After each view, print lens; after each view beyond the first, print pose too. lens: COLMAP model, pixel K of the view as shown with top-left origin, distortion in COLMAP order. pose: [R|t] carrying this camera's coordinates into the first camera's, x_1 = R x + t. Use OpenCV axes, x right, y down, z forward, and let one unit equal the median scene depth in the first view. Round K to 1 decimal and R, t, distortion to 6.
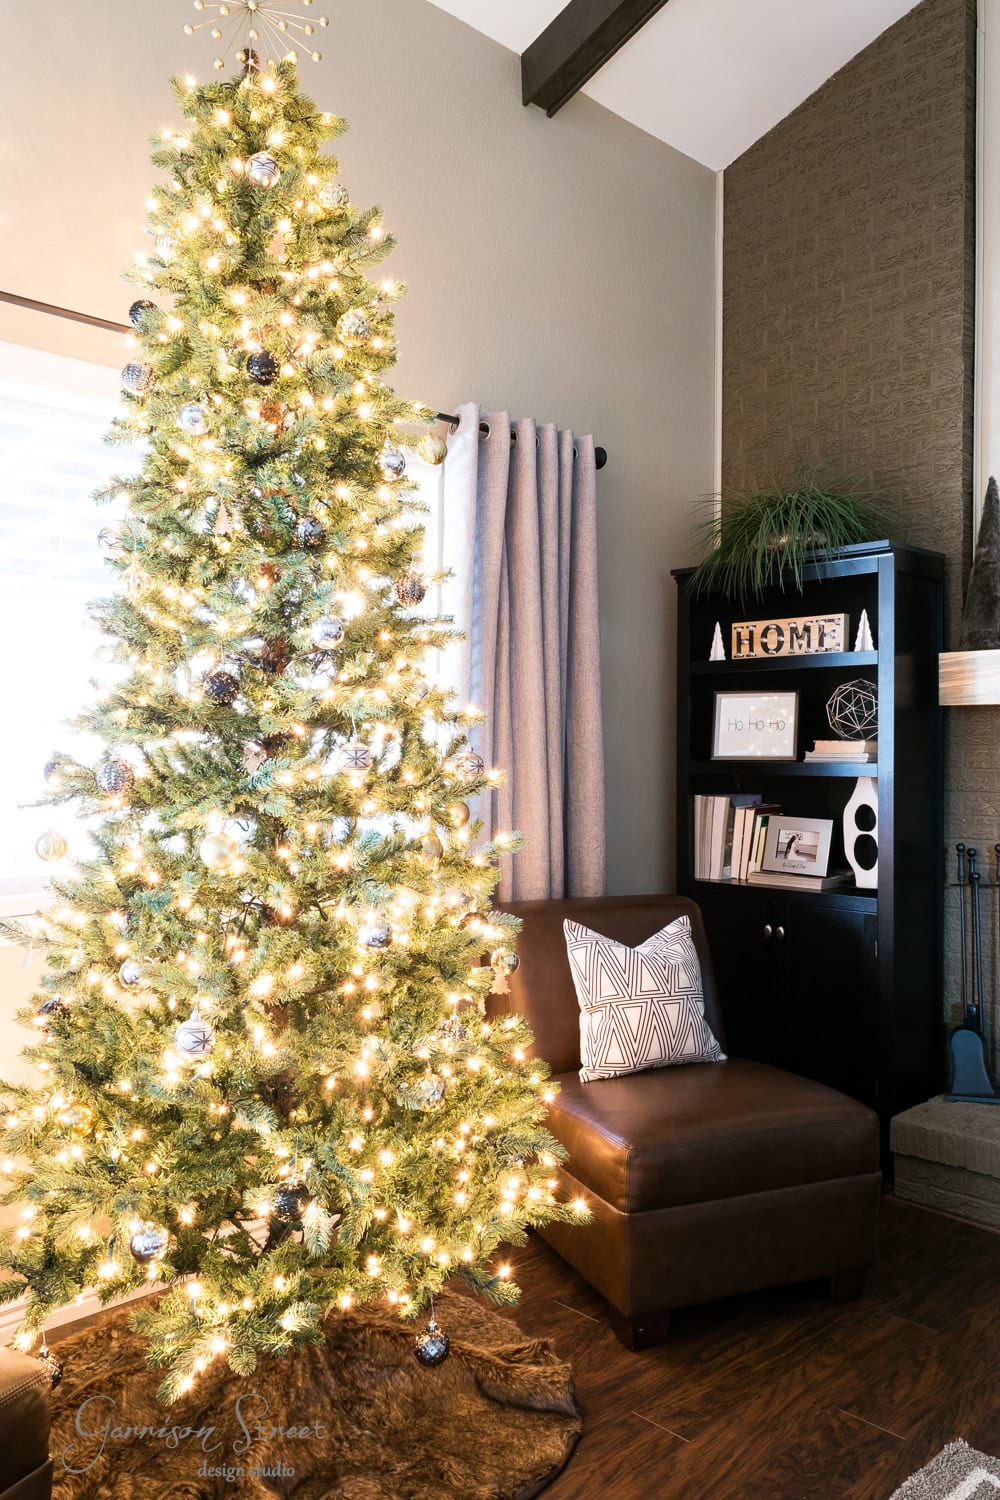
lens RADIAL K [[1146.2, 0, 500.0], [0, 1146.2, 750.0], [0, 0, 1]] dist [0.005736, 0.003414]
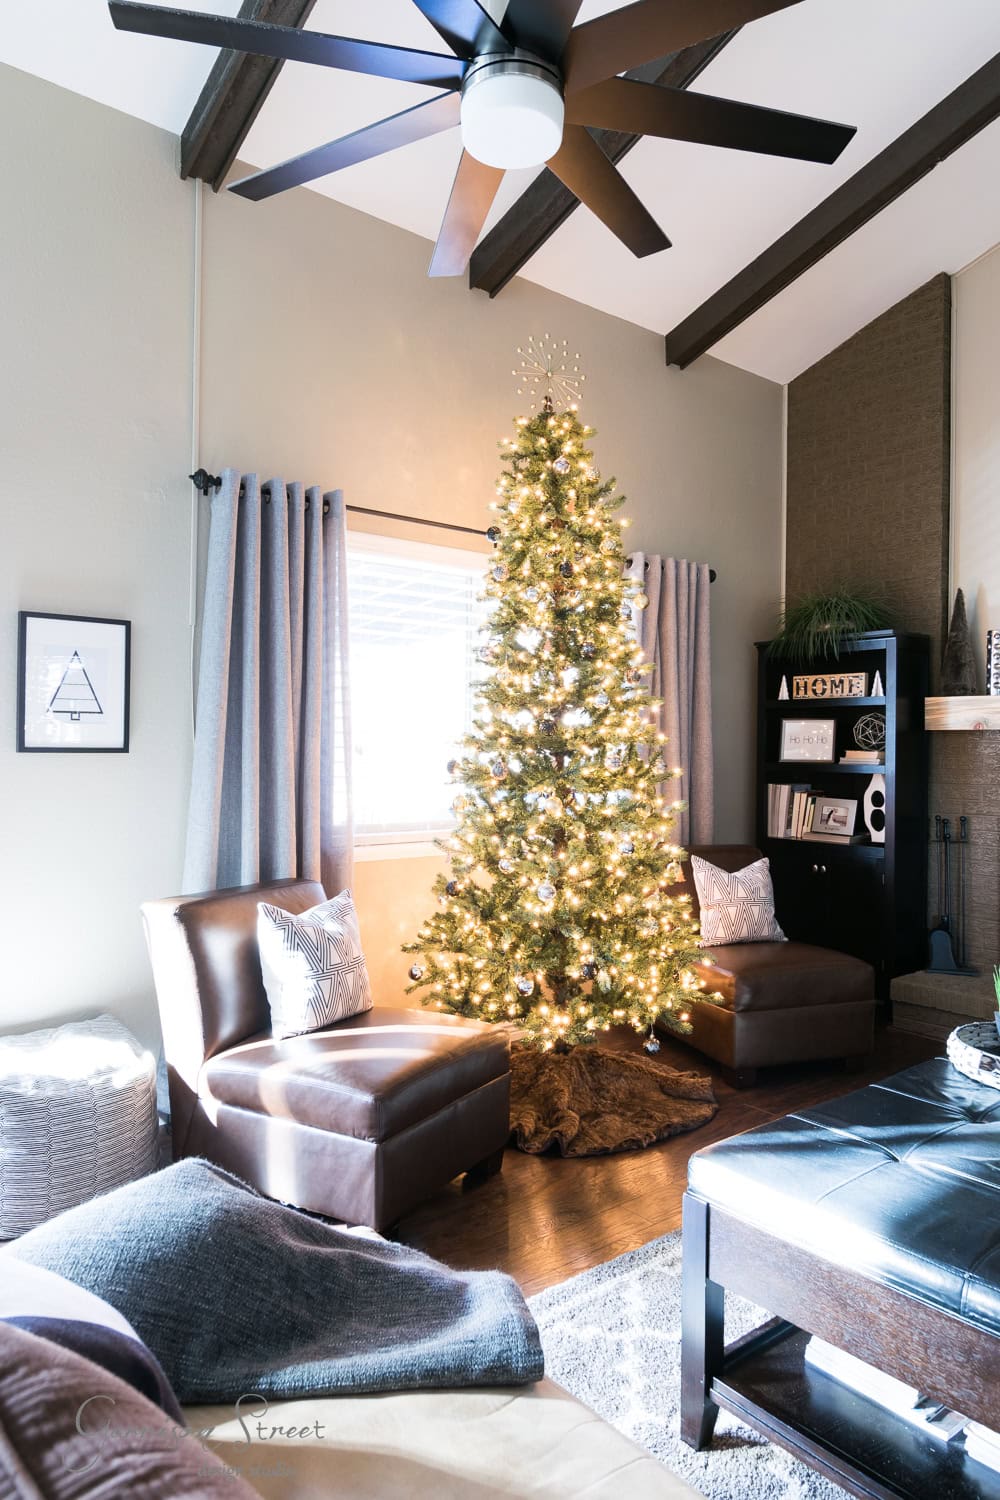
lens RADIAL K [[925.7, 0, 498.7], [0, 925.7, 740.1], [0, 0, 1]] dist [-0.010256, -0.000051]
pose [[0.995570, 0.008509, -0.093642, -0.149767], [-0.009204, 0.999933, -0.006991, -0.016008], [0.093576, 0.007821, 0.995581, -0.565090]]
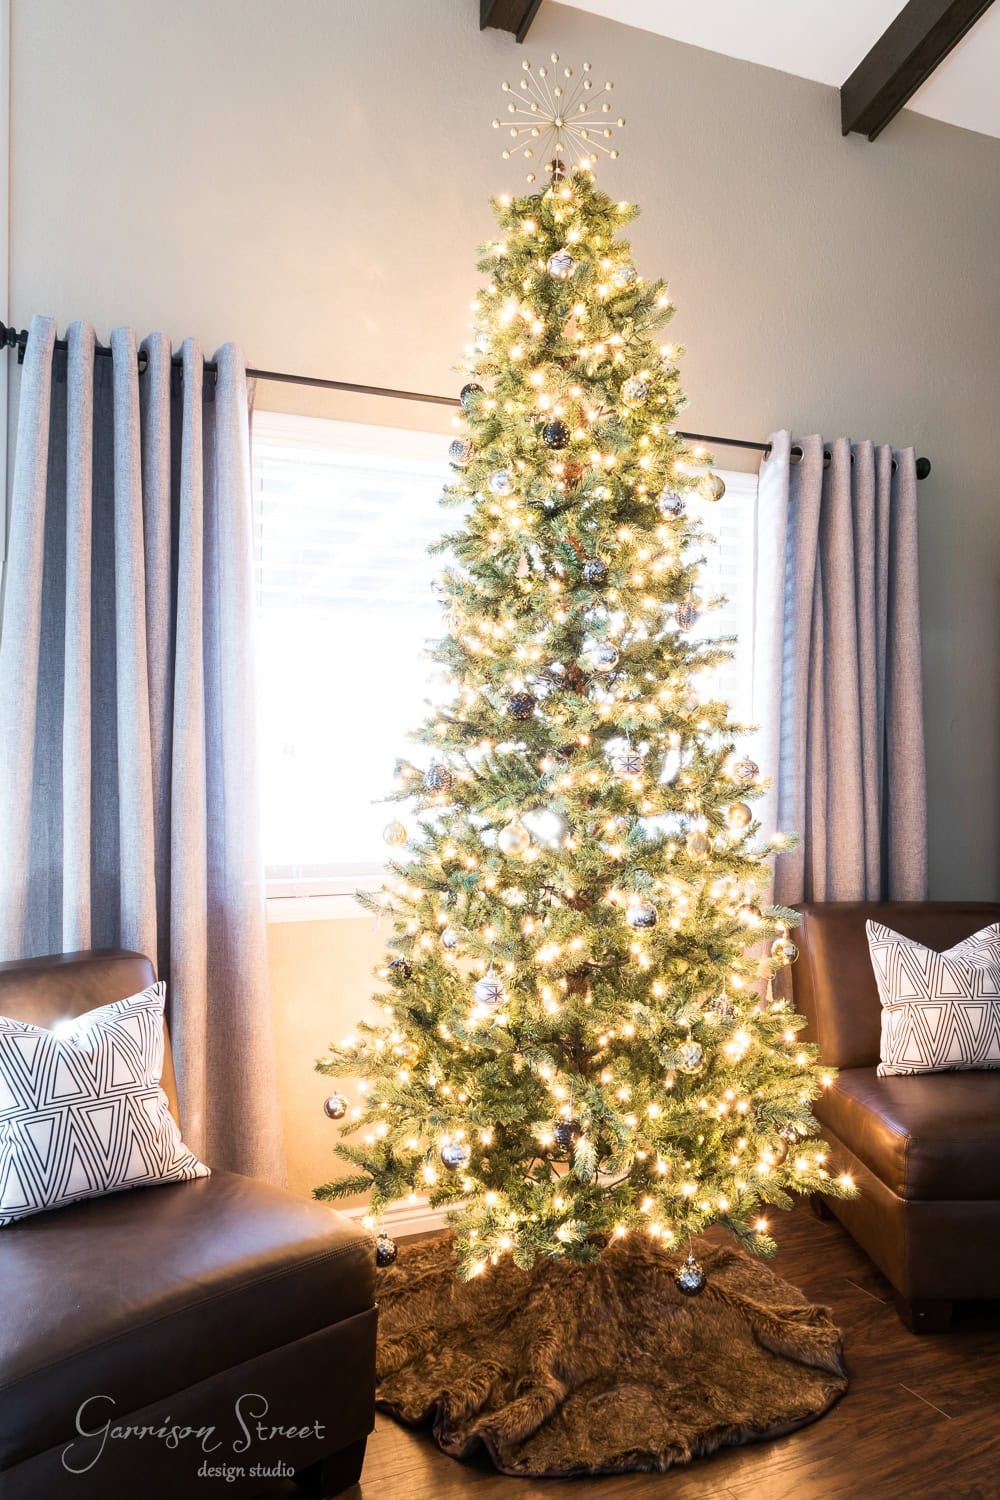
lens RADIAL K [[1128.1, 0, 500.0], [0, 1128.1, 750.0], [0, 0, 1]] dist [0.006781, 0.001327]
pose [[0.942237, -0.000786, -0.334946, 0.114161], [-0.000996, 0.999986, -0.005146, -0.001155], [0.334946, 0.005182, 0.942223, -0.104216]]
